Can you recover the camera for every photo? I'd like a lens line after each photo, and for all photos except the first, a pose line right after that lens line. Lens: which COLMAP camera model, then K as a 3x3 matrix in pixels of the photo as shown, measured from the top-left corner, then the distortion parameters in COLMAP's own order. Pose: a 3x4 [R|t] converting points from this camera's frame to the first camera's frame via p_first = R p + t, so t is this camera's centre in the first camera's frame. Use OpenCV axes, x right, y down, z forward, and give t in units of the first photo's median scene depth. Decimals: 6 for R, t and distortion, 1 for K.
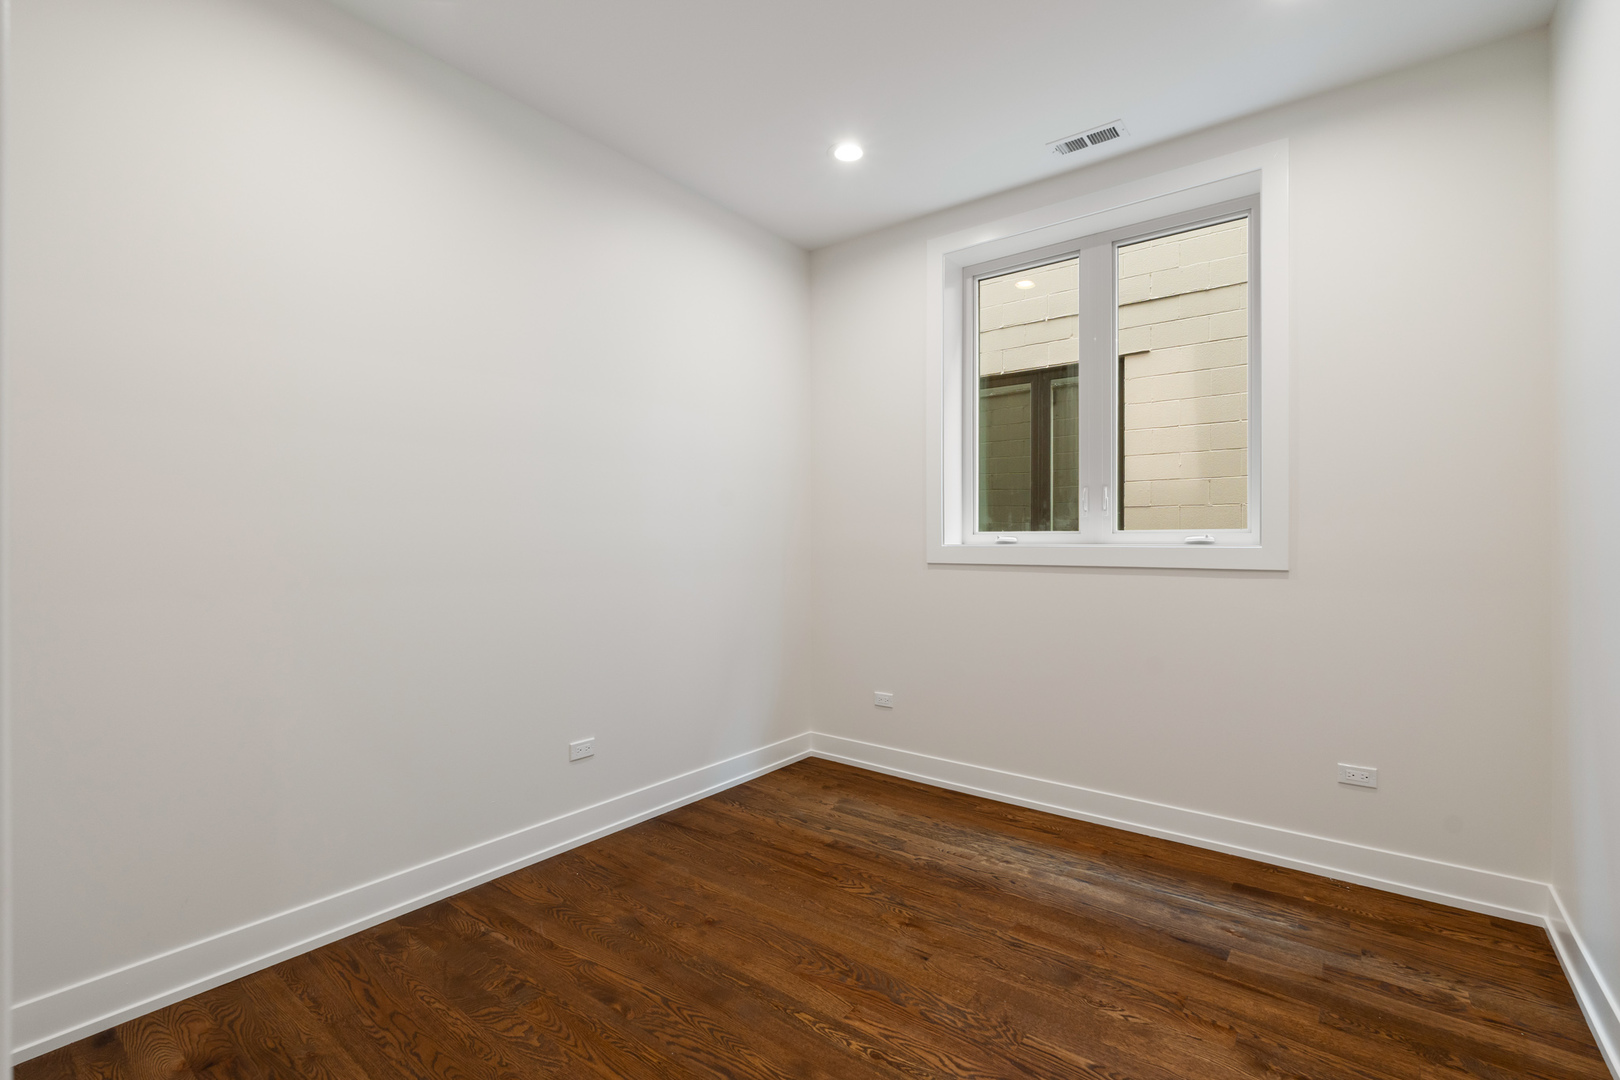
lens RADIAL K [[731.6, 0, 810.0], [0, 731.6, 540.0], [0, 0, 1]] dist [-0.000802, 0.000039]
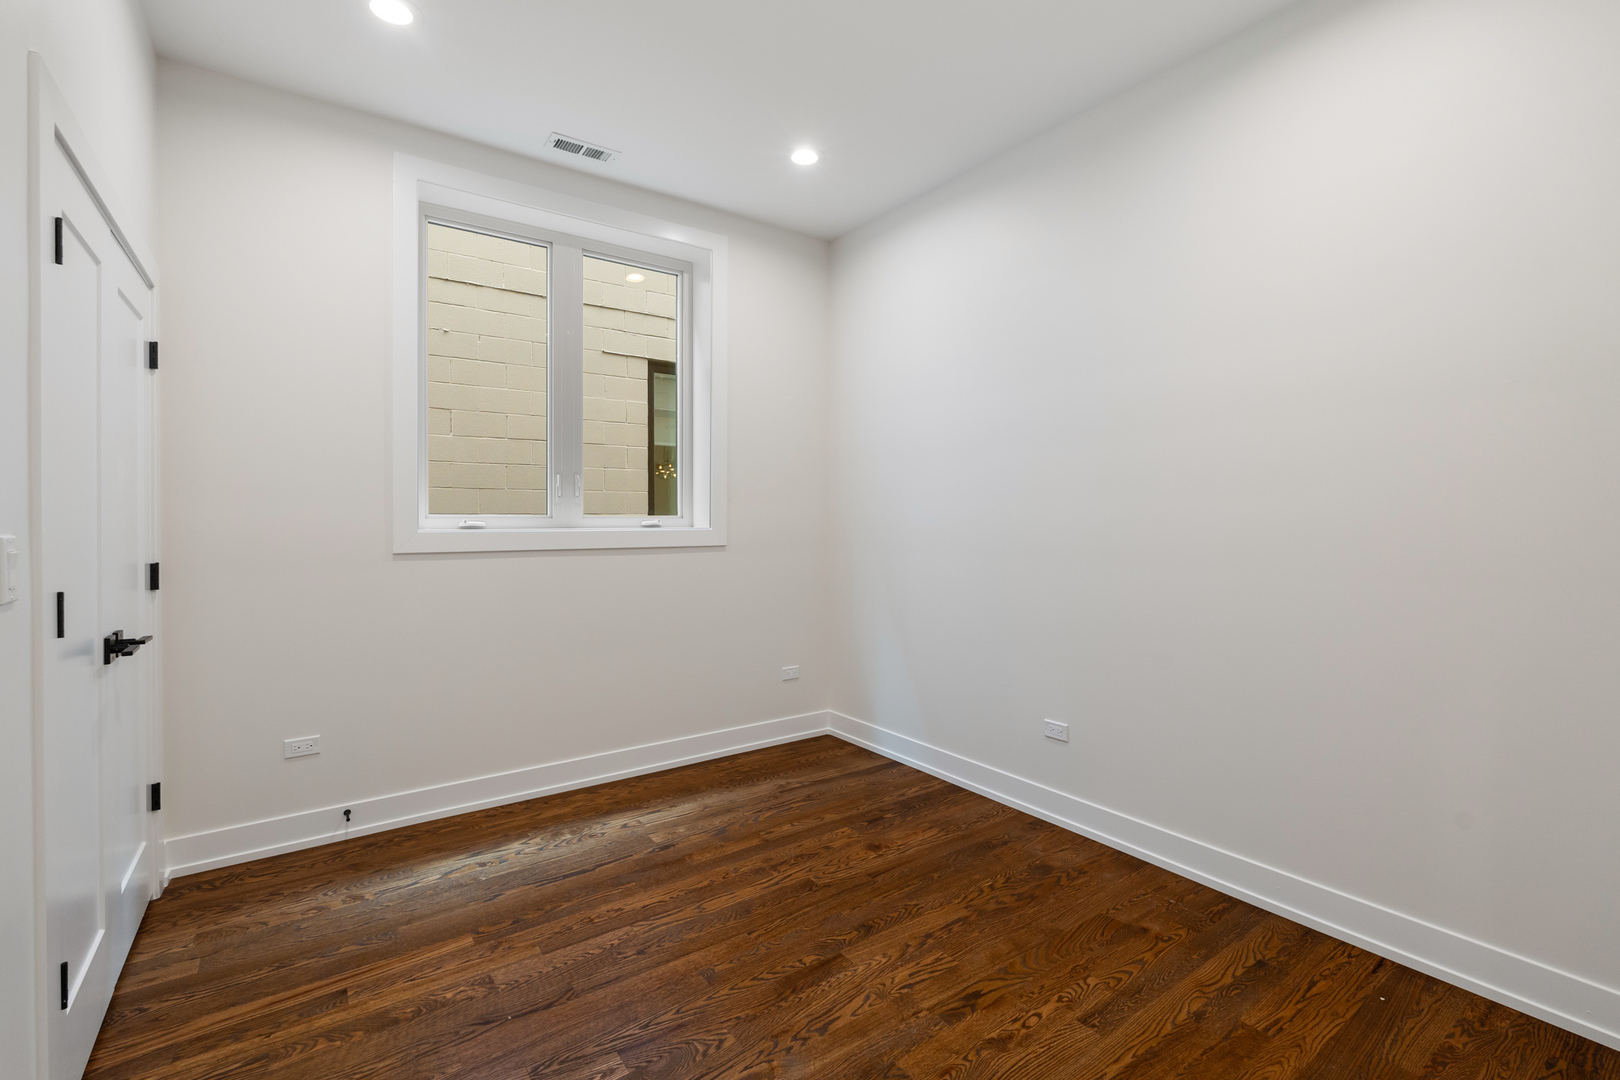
lens RADIAL K [[705.3, 0, 806.6], [0, 705.3, 530.8], [0, 0, 1]] dist [-0.033078, 0.000024]
pose [[0.268468, -0.010029, 0.963236, -0.523564], [0.003697, 0.999949, 0.009381, 0.001341], [-0.963282, 0.001043, 0.268491, 0.421281]]
